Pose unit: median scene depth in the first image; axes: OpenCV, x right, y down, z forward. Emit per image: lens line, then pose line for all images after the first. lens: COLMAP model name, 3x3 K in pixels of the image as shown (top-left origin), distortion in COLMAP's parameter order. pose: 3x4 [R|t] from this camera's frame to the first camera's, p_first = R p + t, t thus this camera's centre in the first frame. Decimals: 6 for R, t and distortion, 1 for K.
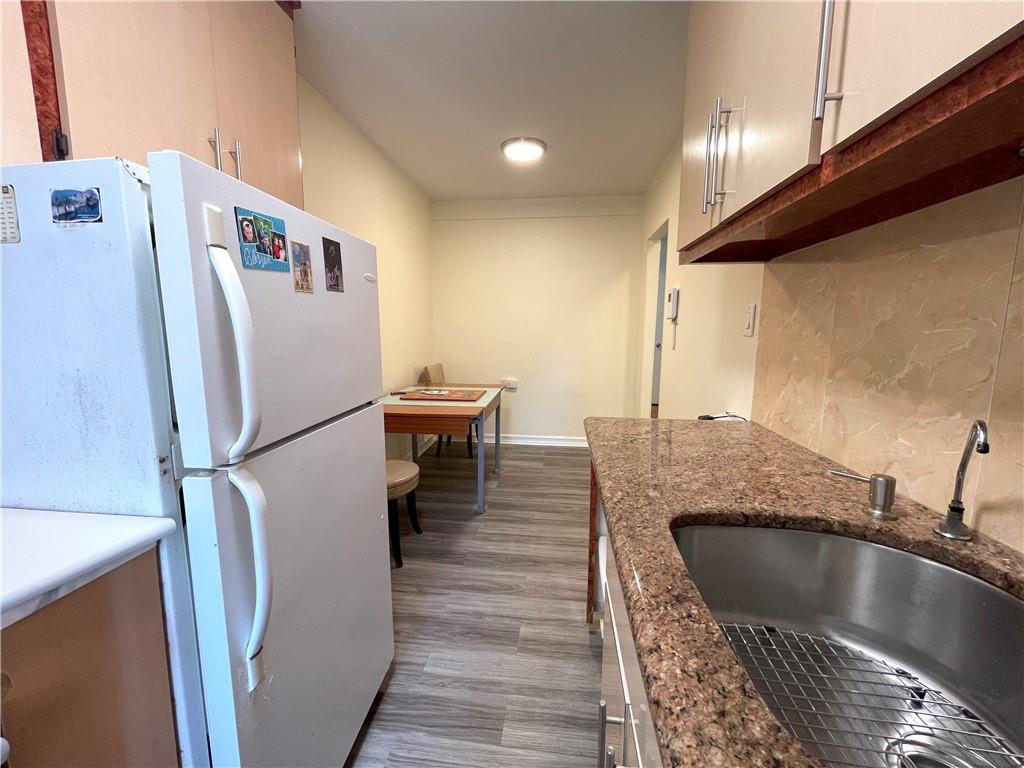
lens RADIAL K [[413.6, 0, 509.6], [0, 413.6, 382.6], [0, 0, 1]] dist [-0.001146, -0.000322]
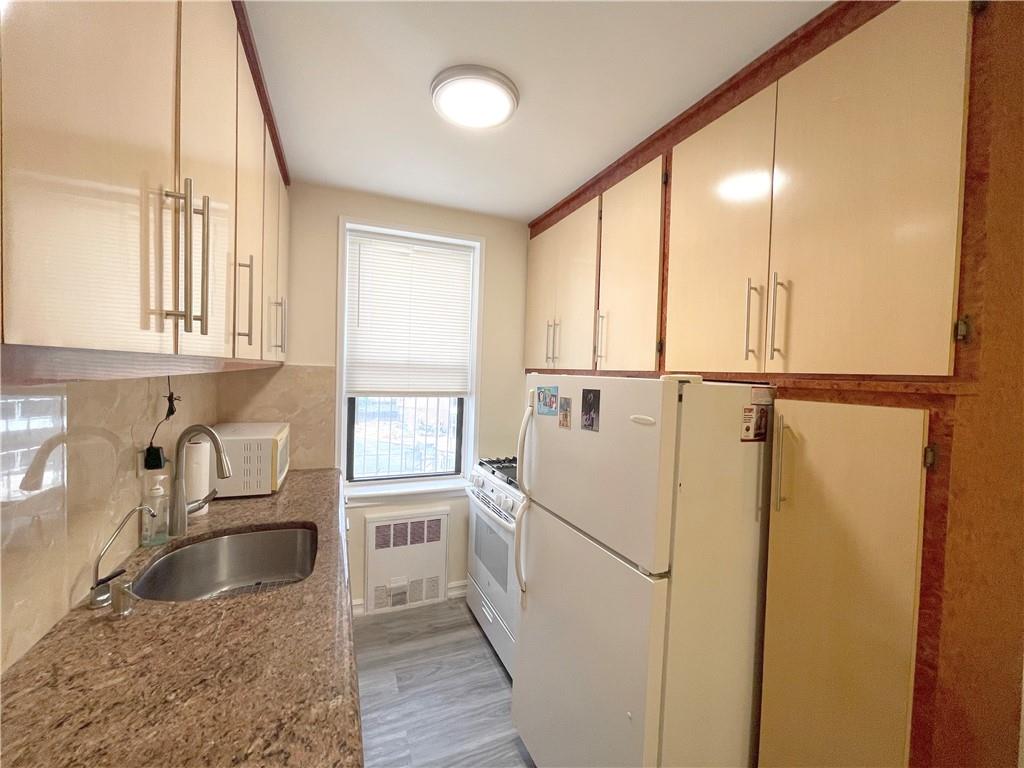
lens RADIAL K [[413.6, 0, 510.8], [0, 413.6, 383.0], [0, 0, 1]] dist [-0.001146, -0.000322]
pose [[-0.864499, -0.018527, -0.502293, 0.400817], [-0.105466, 0.983760, 0.145233, -0.525277], [0.491445, 0.178529, -0.852414, 1.958107]]
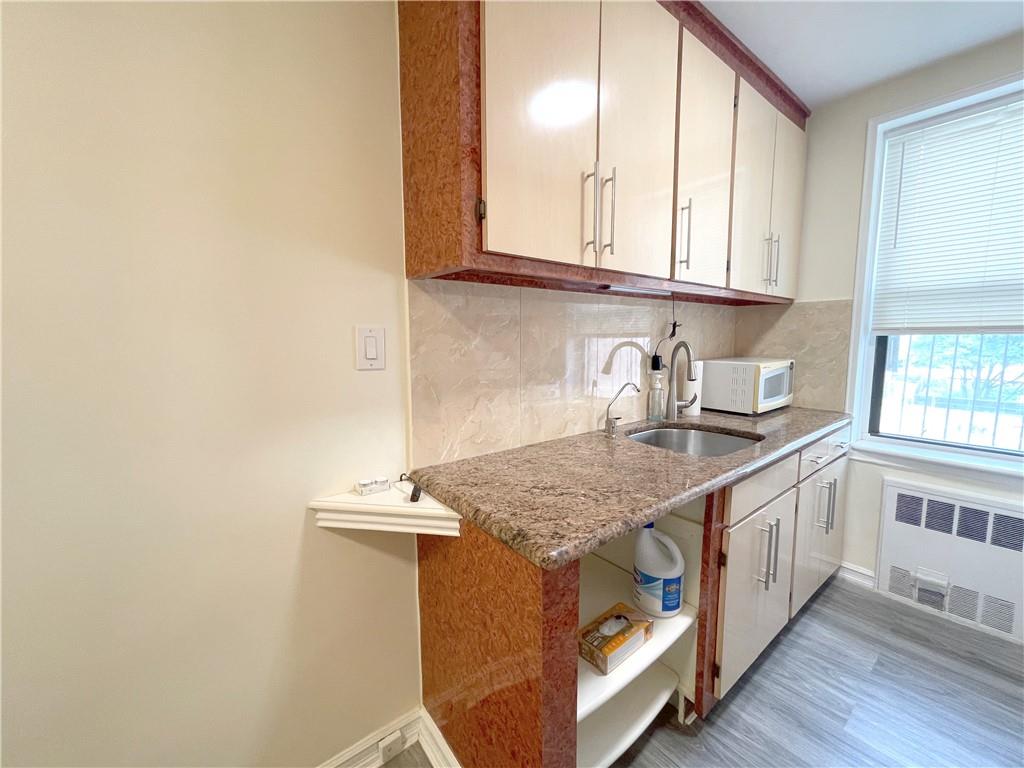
lens RADIAL K [[413.6, 0, 506.9], [0, 413.6, 381.1], [0, 0, 1]] dist [-0.001146, -0.000322]
pose [[-0.710966, -0.071734, 0.699558, -0.163554], [0.096756, 0.975344, 0.198347, -0.349971], [-0.696539, 0.208704, -0.686496, 2.183324]]
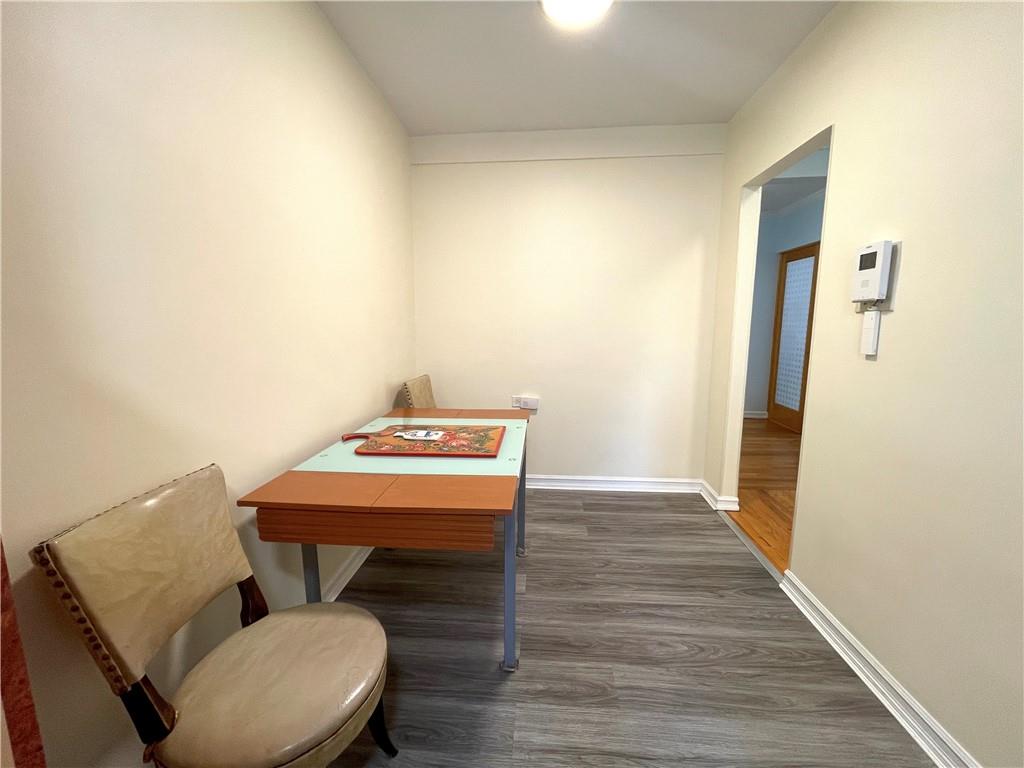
lens RADIAL K [[413.6, 0, 510.4], [0, 413.6, 382.2], [0, 0, 1]] dist [-0.001146, -0.000322]
pose [[0.999128, -0.012737, 0.039761, -0.072205], [0.012304, 0.999863, 0.011114, -0.052086], [-0.039897, -0.010615, 0.999147, 0.398921]]
